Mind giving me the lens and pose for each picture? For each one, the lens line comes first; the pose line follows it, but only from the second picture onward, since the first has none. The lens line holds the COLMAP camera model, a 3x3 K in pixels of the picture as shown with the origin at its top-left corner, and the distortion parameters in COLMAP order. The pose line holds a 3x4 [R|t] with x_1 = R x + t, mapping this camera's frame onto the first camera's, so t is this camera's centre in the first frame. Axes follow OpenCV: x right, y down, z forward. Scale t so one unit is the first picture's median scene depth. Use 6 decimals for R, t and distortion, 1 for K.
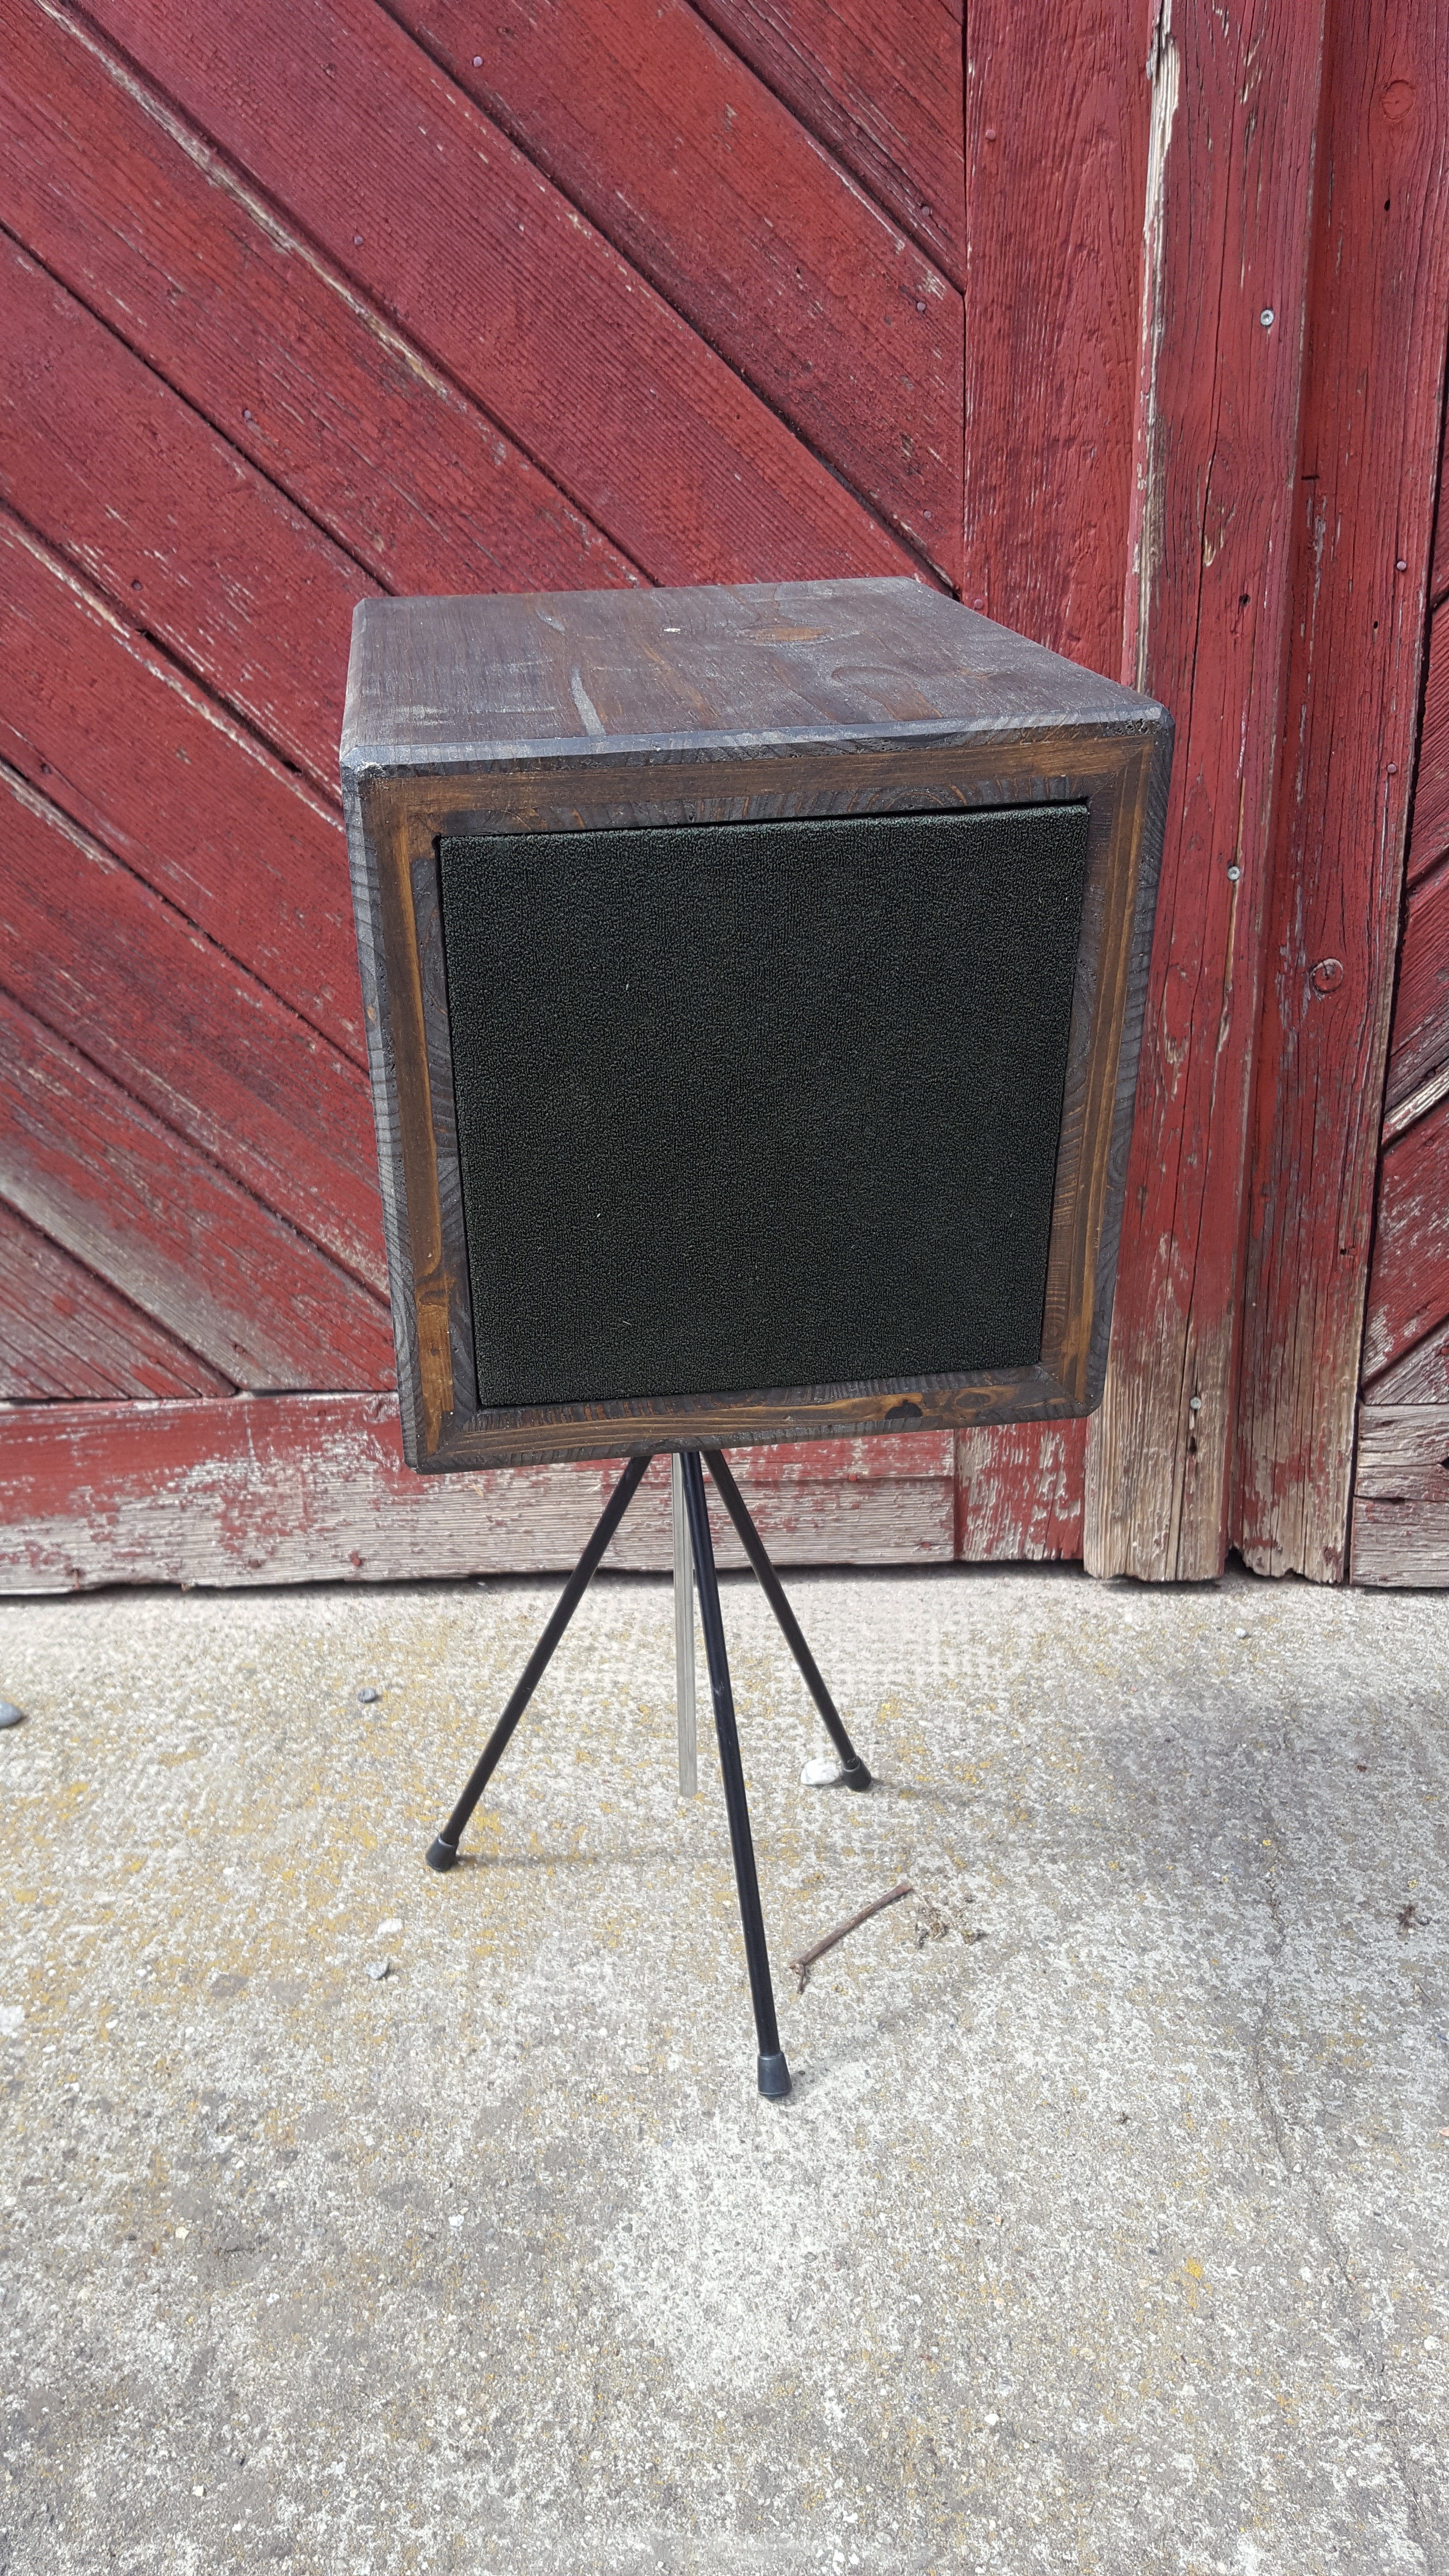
lens RADIAL K [[1955.7, 0, 738.2], [0, 1955.7, 1283.6], [0, 0, 1]] dist [0.198535, -0.331641]
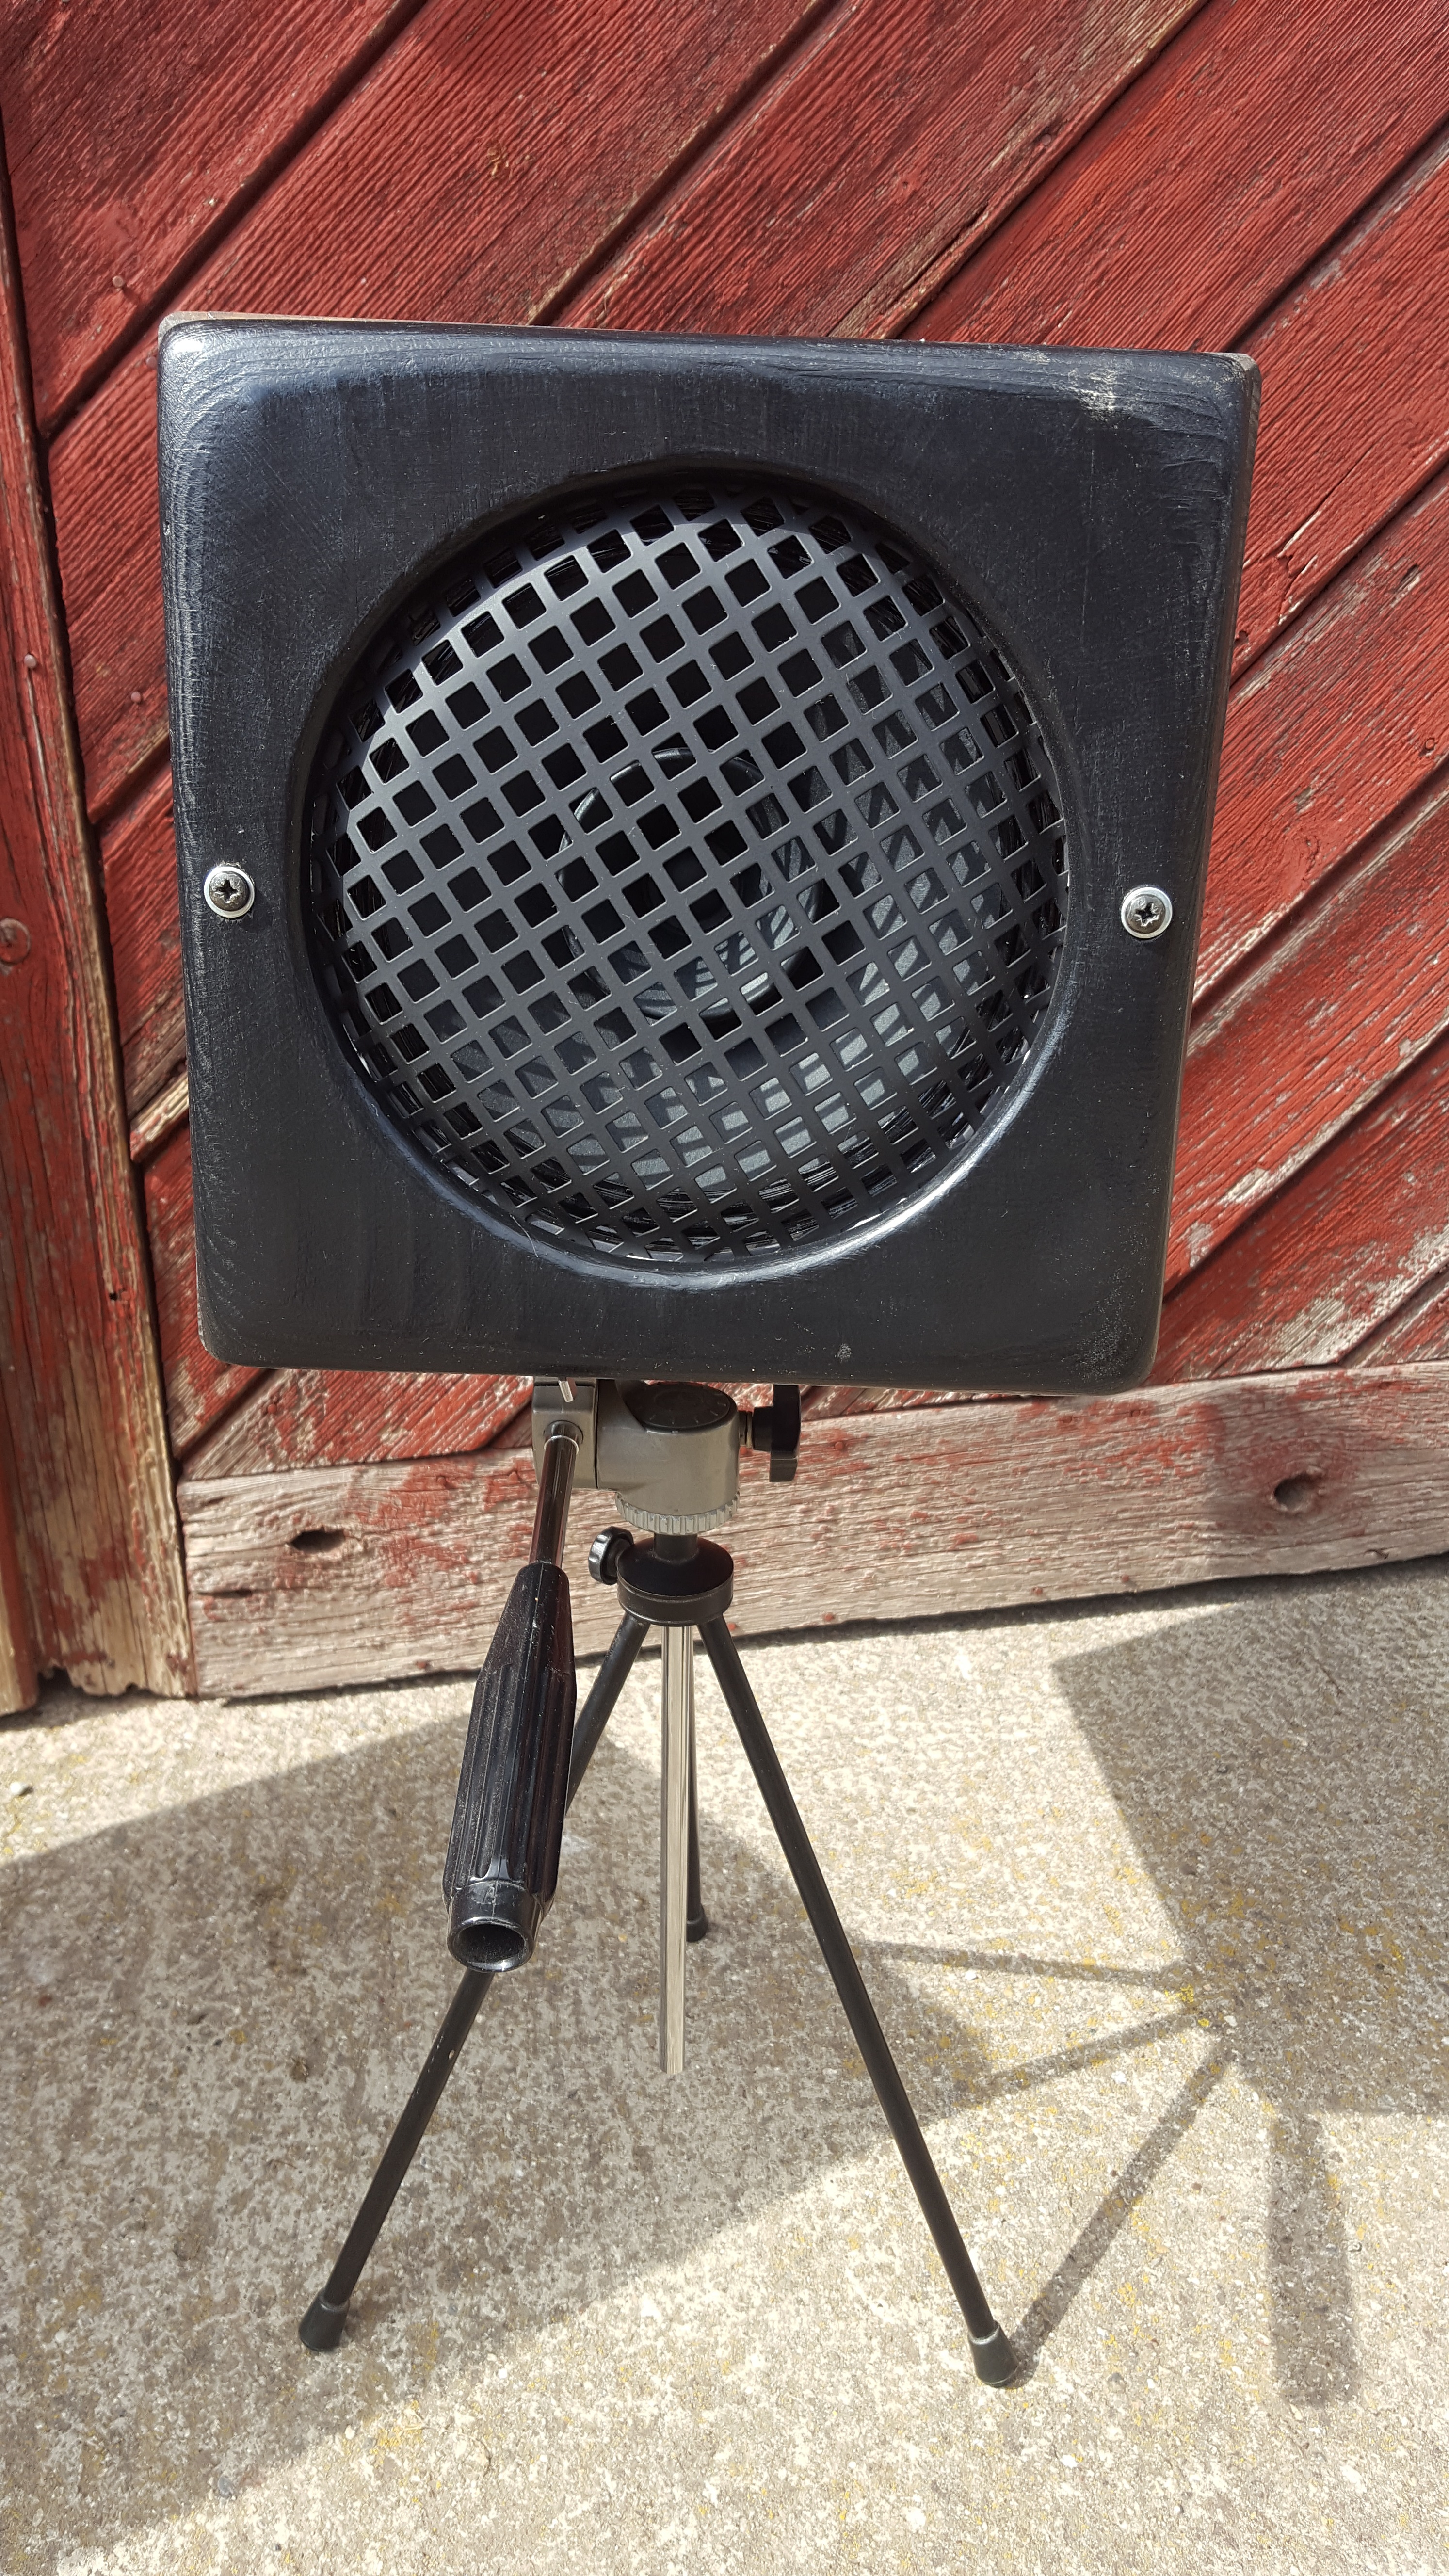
lens RADIAL K [[1955.7, 0, 738.2], [0, 1955.7, 1283.6], [0, 0, 1]] dist [0.198535, -0.331641]
pose [[0.983083, -0.048987, 0.176488, 0.406989], [0.036015, 0.996460, 0.075967, -0.070749], [-0.179585, -0.068325, 0.981367, 0.199162]]
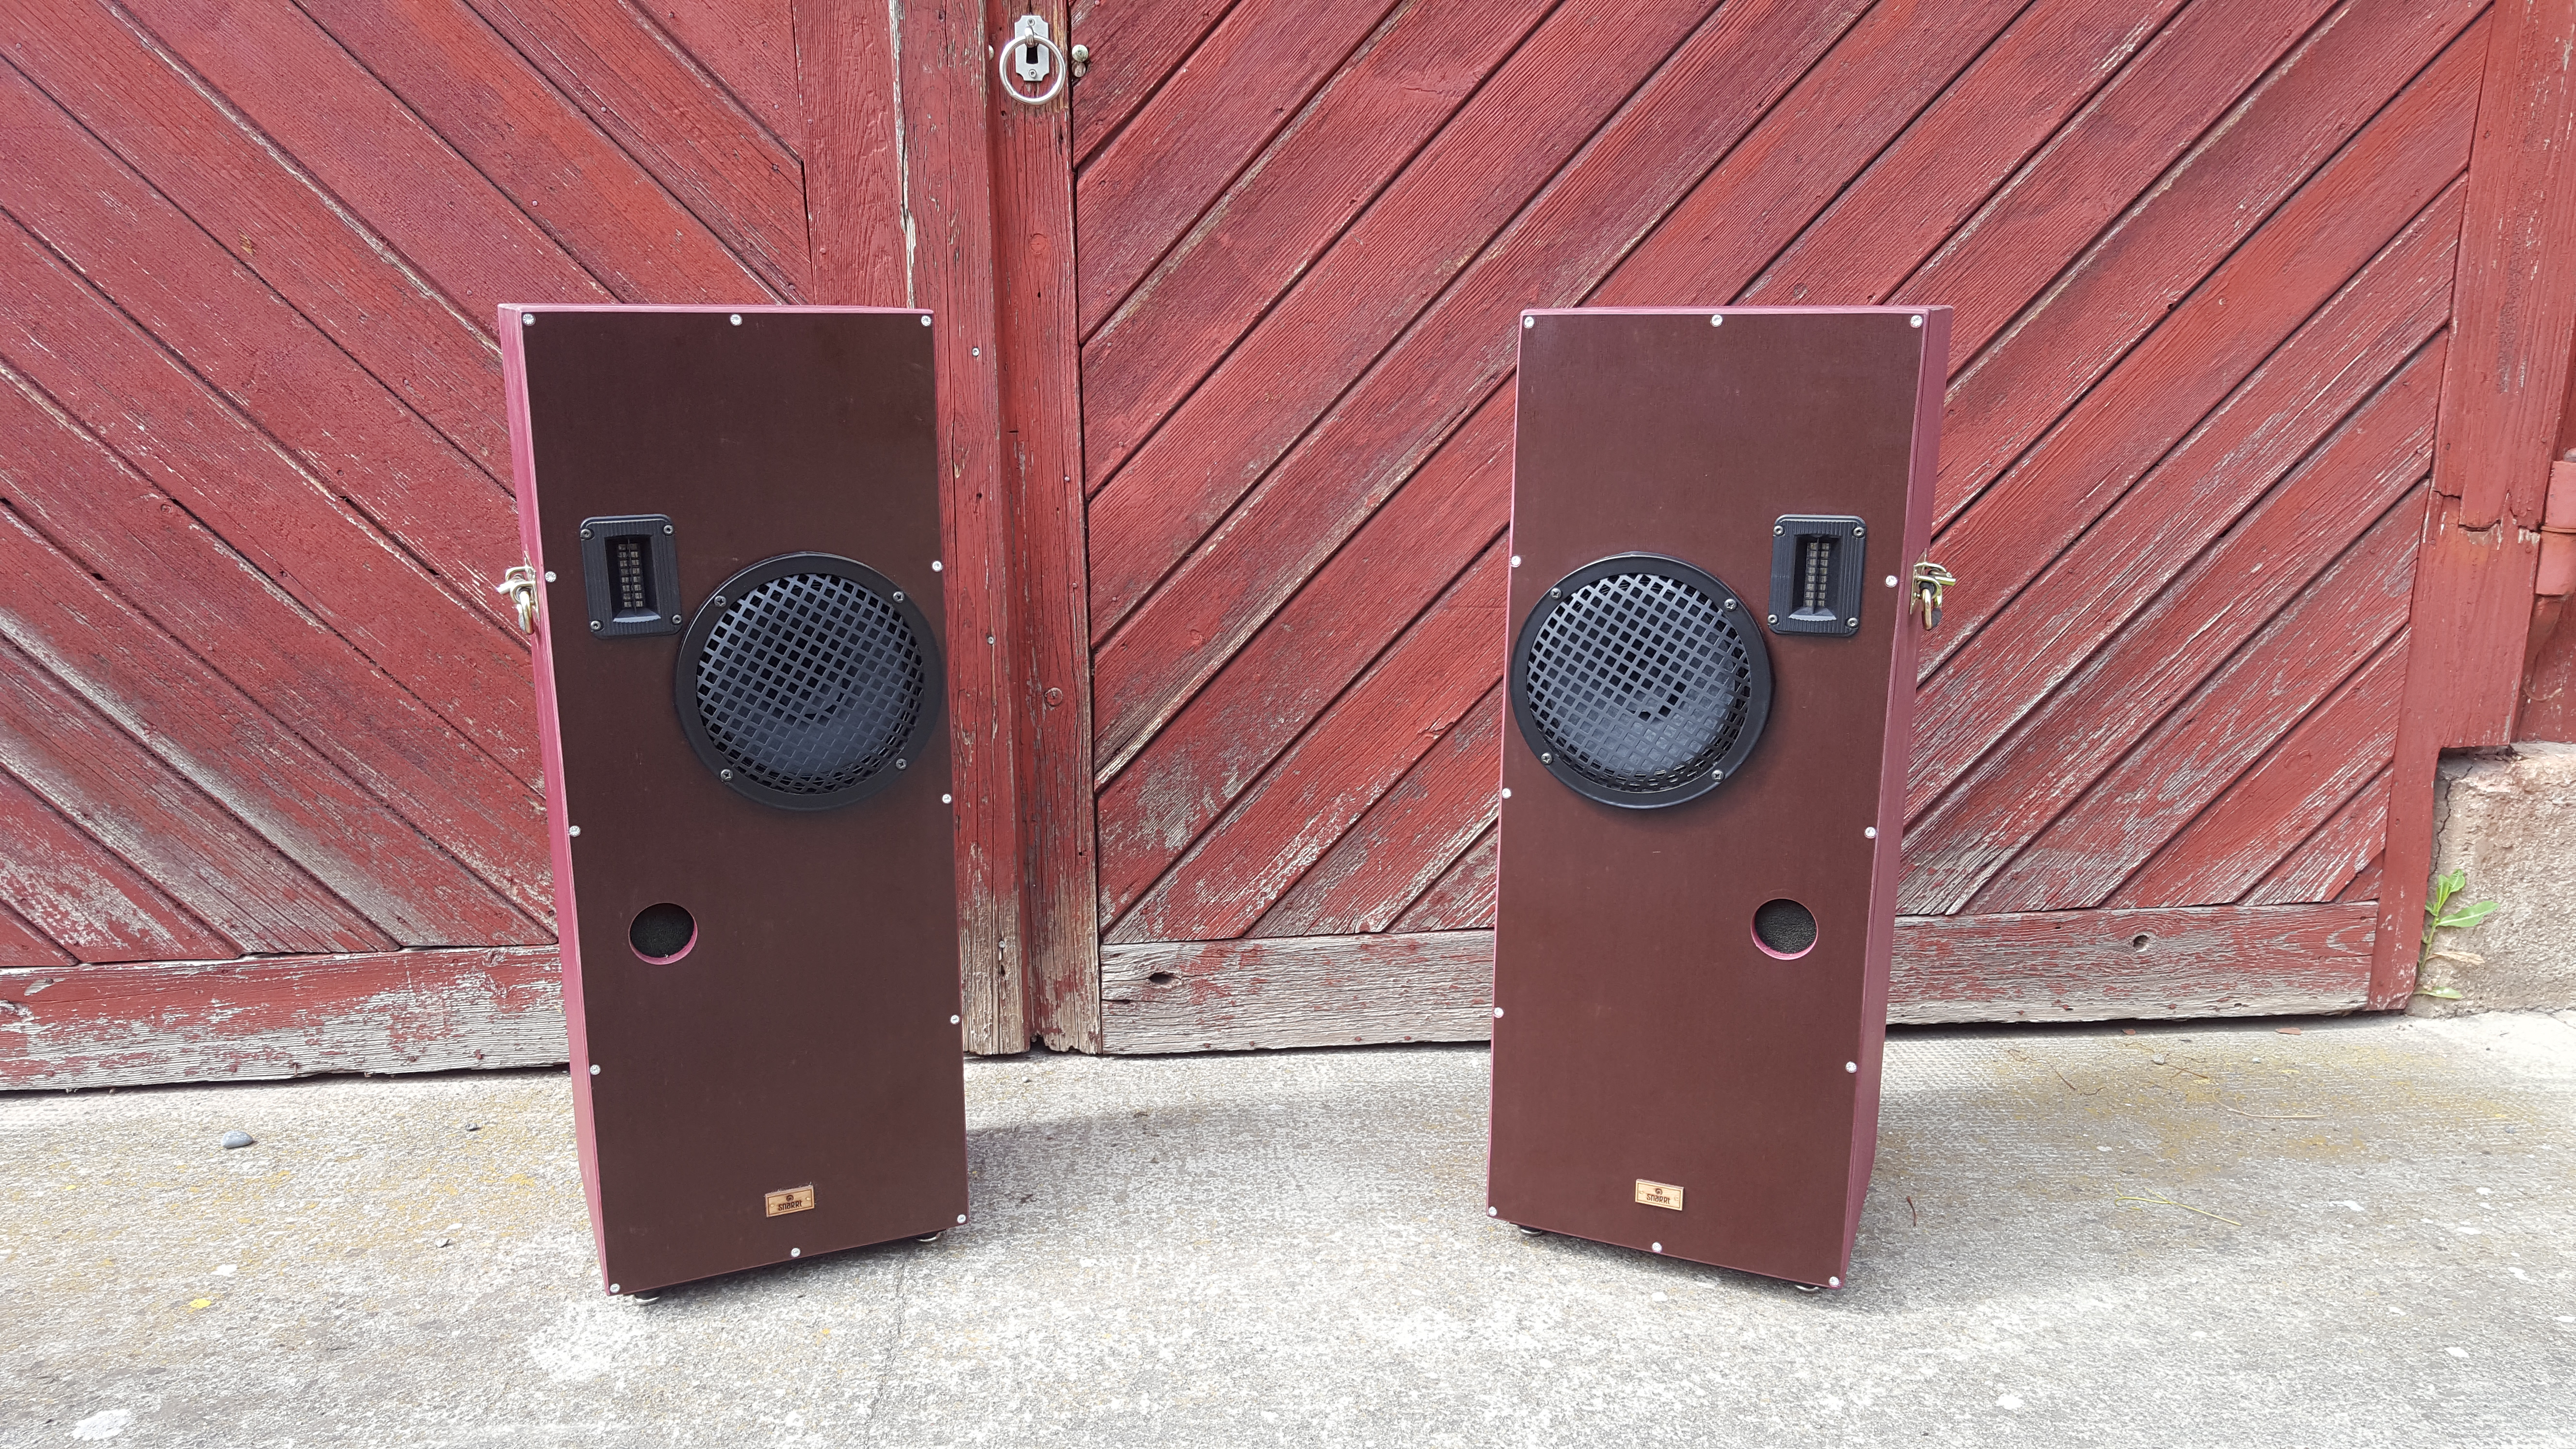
lens RADIAL K [[1955.7, 0, 1283.4], [0, 1955.7, 806.0], [0, 0, 1]] dist [0.198535, -0.331641]
pose [[0.996485, -0.003363, 0.083702, 0.338003], [0.009868, 0.996950, -0.077419, 0.076294], [-0.083186, 0.077973, 0.993479, -0.713331]]
